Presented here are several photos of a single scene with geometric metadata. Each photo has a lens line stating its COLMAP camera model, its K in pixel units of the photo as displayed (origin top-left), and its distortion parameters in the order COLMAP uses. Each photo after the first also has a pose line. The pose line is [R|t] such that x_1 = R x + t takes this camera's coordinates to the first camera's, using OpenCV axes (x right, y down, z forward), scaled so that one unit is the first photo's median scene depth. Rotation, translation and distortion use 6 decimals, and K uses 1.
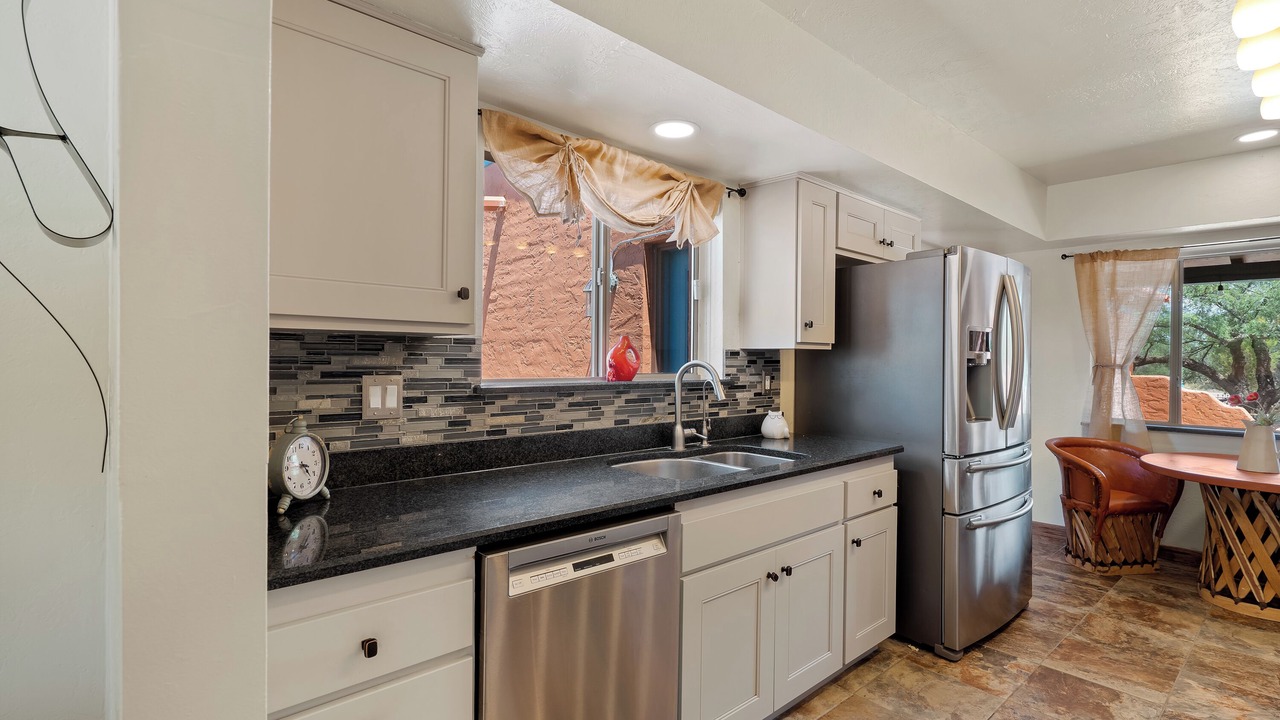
lens RADIAL K [[601.9, 0, 640.2], [0, 601.9, 363.9], [0, 0, 1]] dist [-0.000299, 0.002021]
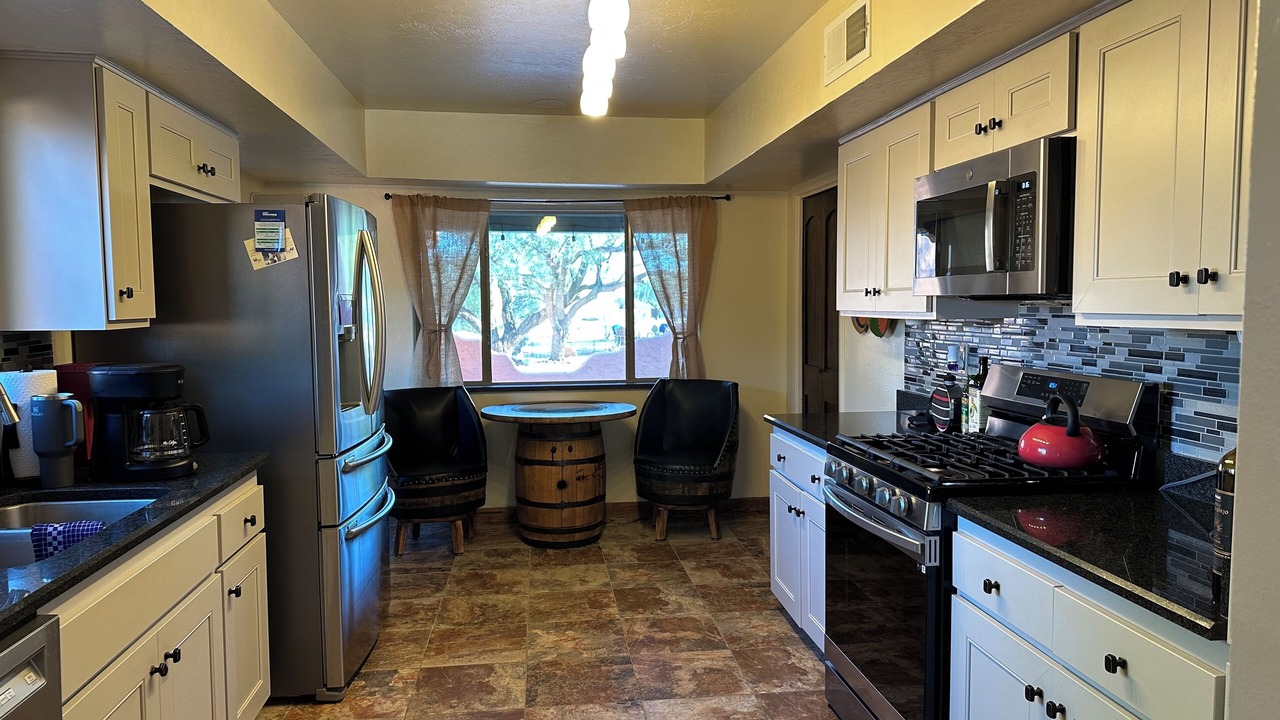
lens RADIAL K [[898.4, 0, 641.3], [0, 898.4, 357.4], [0, 0, 1]] dist [-0.007521, -0.006958]
pose [[0.569360, -0.073443, 0.818801, -0.202262], [0.028955, 0.997175, 0.069309, -0.044912], [-0.821578, -0.015754, 0.569878, -0.027067]]
